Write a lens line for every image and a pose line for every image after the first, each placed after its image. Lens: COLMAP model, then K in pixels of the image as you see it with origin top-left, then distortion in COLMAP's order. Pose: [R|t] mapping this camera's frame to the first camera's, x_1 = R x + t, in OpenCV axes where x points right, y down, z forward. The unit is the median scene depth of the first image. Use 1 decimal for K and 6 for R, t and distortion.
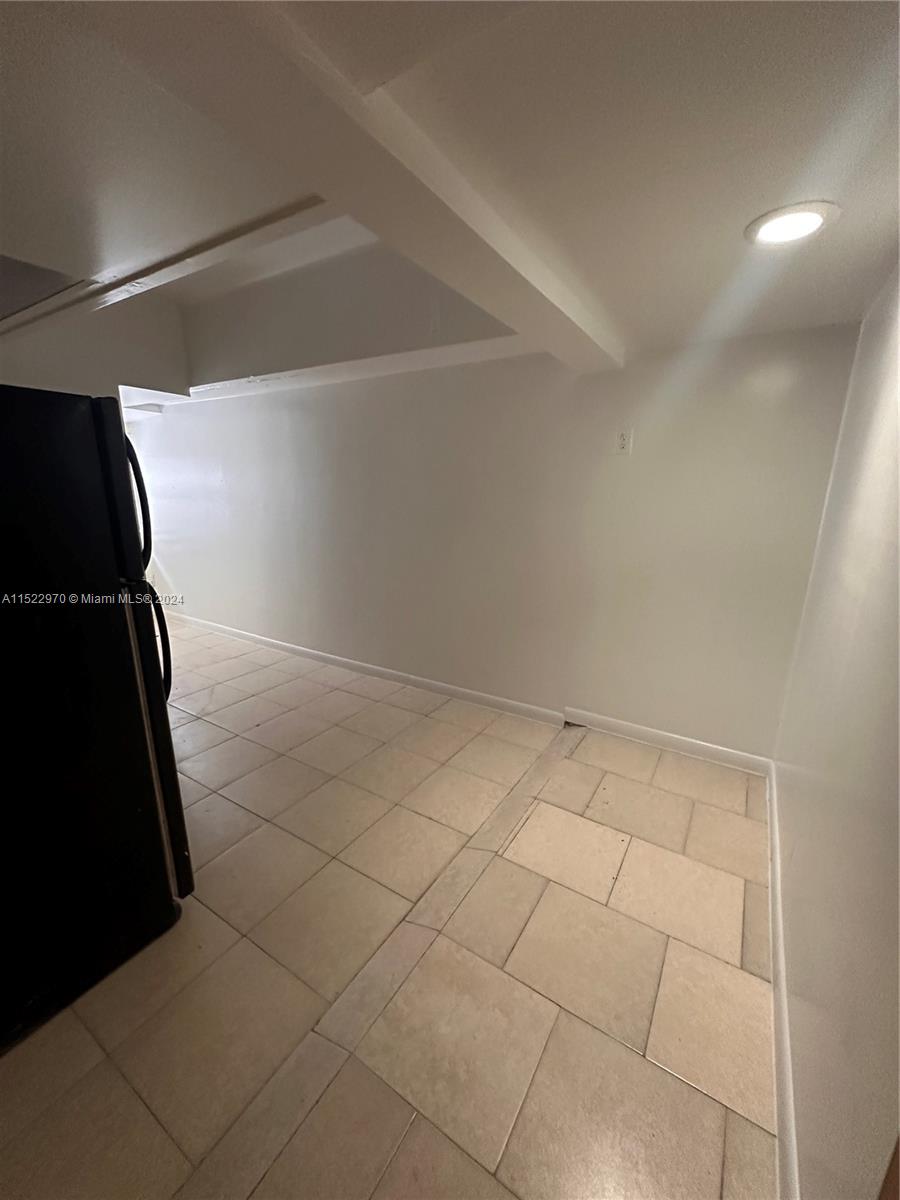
lens RADIAL K [[478.0, 0, 450.0], [0, 478.0, 600.0], [0, 0, 1]] dist [0.000563, 0.000100]
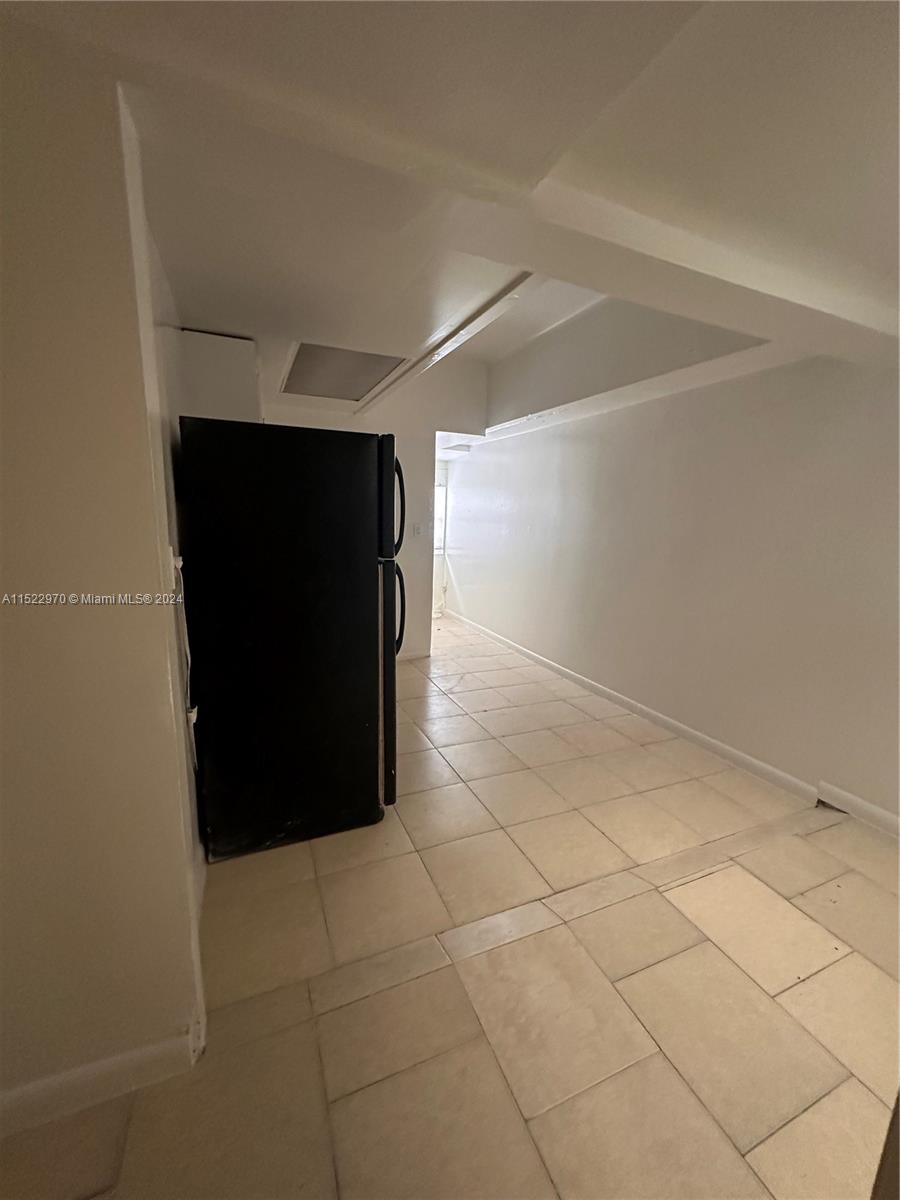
lens RADIAL K [[478.0, 0, 450.0], [0, 478.0, 600.0], [0, 0, 1]] dist [0.000563, 0.000100]
pose [[0.824633, 0.115796, -0.553690, 0.137402], [-0.152446, 0.988101, -0.020397, 0.035330], [0.544740, 0.101228, 0.832473, -0.032014]]
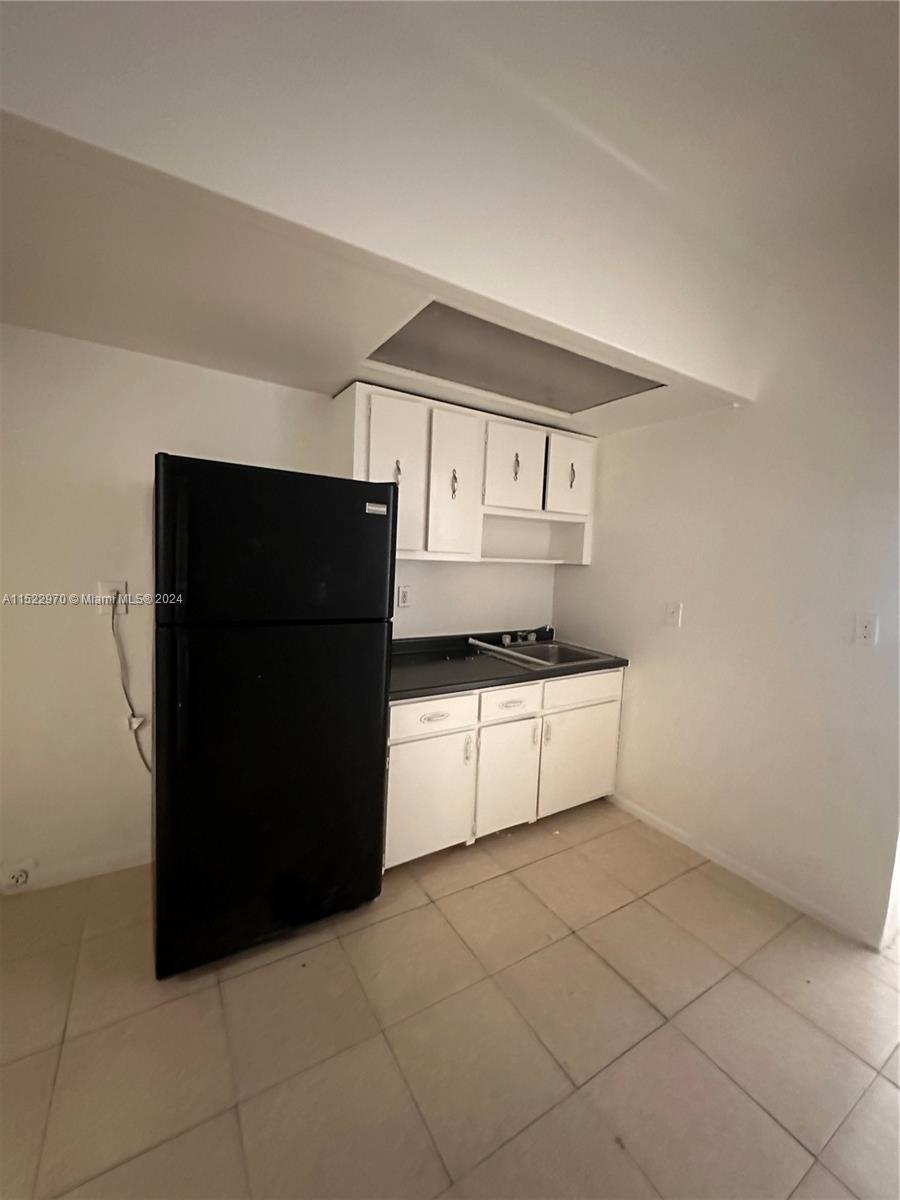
lens RADIAL K [[472.8, 0, 452.2], [0, 472.8, 594.5], [0, 0, 1]] dist [0.001039, 0.000123]
pose [[-0.429616, 0.036939, -0.902256, -0.011600], [-0.263020, 0.950721, 0.164162, -0.196865], [0.863858, 0.307838, -0.398730, 0.915182]]
